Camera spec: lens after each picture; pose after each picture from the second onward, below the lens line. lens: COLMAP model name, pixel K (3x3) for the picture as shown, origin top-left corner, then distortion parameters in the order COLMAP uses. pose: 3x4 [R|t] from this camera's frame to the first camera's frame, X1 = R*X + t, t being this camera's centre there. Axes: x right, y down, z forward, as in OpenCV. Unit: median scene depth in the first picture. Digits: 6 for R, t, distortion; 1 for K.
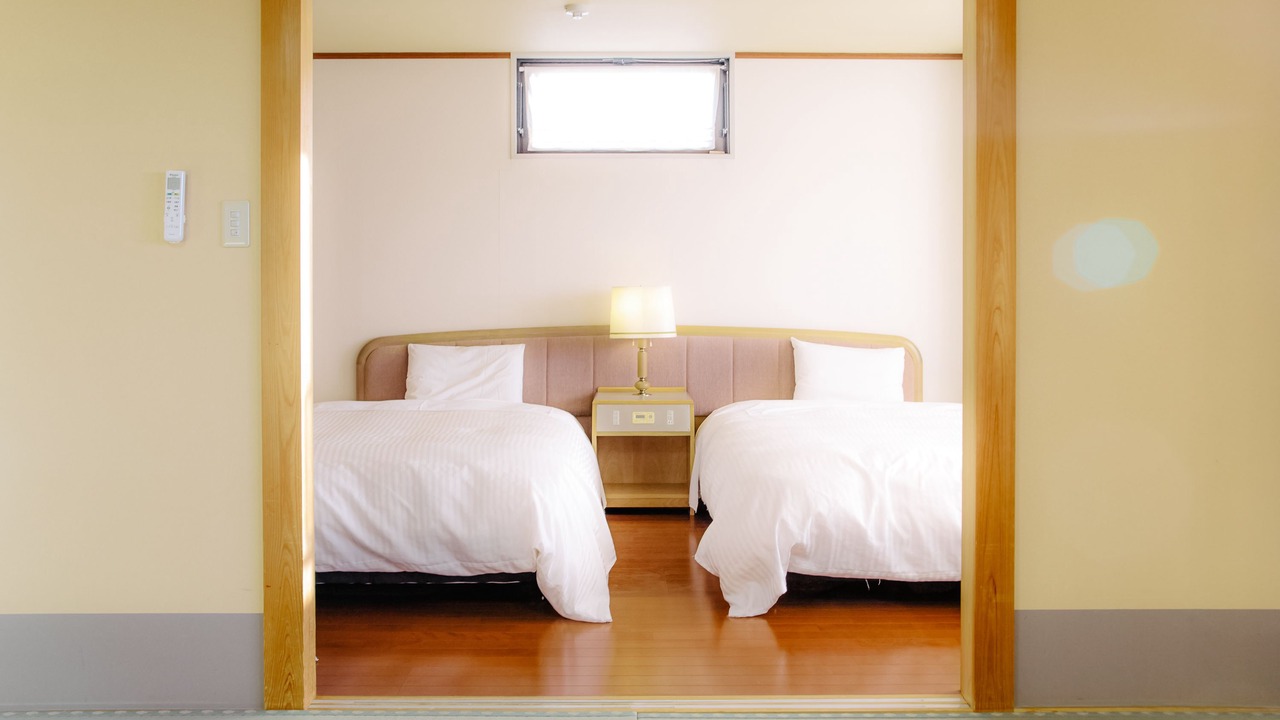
lens RADIAL K [[1062.3, 0, 637.9], [0, 1062.3, 314.2], [0, 0, 1]] dist [-0.045448, -0.001442]
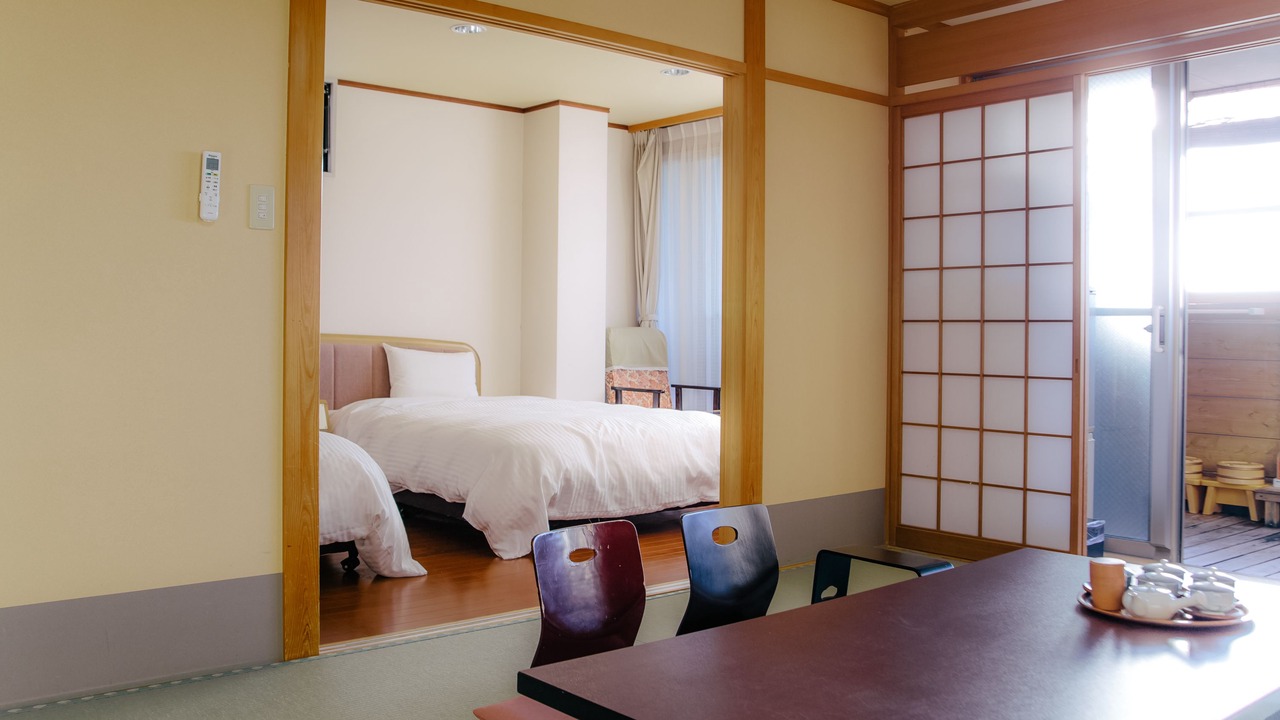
lens RADIAL K [[1096.3, 0, 640.0], [0, 1096.3, 360.0], [0, 0, 1]] dist [-0.163267, -0.003348]
pose [[0.761036, -0.009261, 0.648643, -0.603468], [0.003319, 0.999941, 0.010383, 0.044267], [-0.648701, -0.005749, 0.761022, -0.050203]]
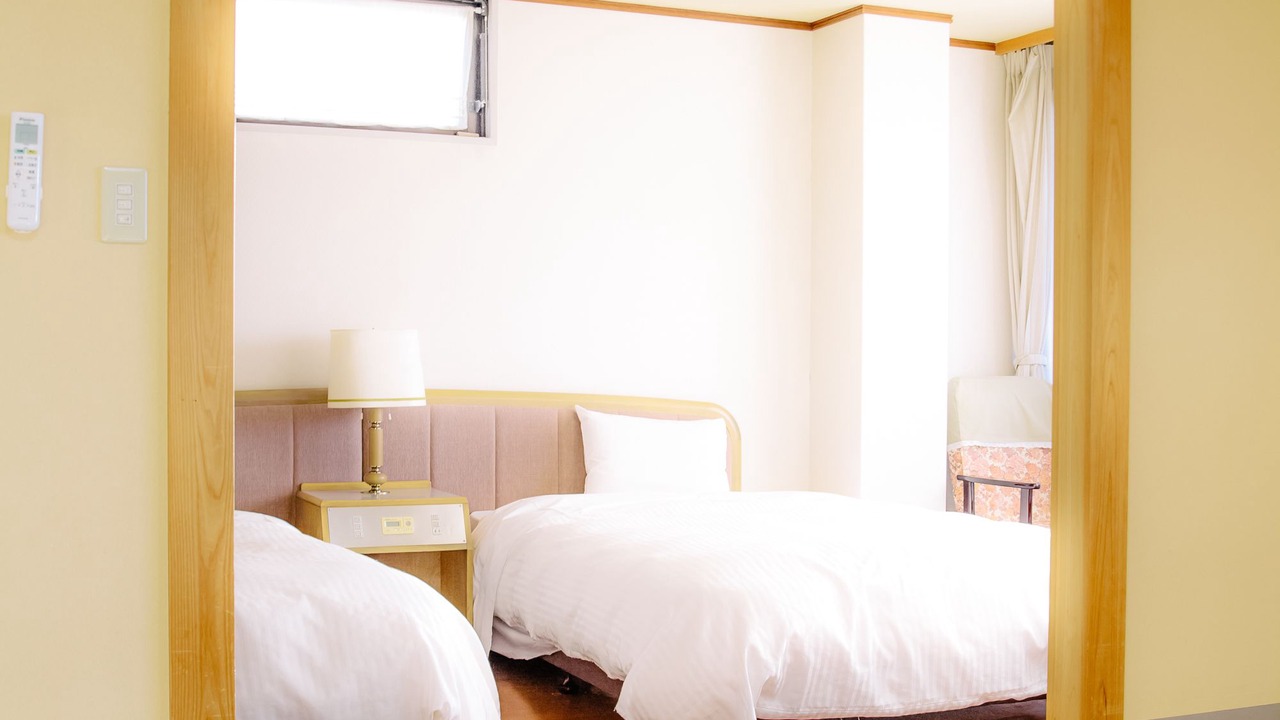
lens RADIAL K [[1595.9, 0, 663.9], [0, 1595.9, 414.1], [0, 0, 1]] dist [-0.123383, 0.018455]
pose [[0.915150, -0.008578, 0.403021, -0.353333], [0.002349, 0.999870, 0.015950, 0.017053], [-0.403106, -0.013650, 0.915052, 0.027223]]
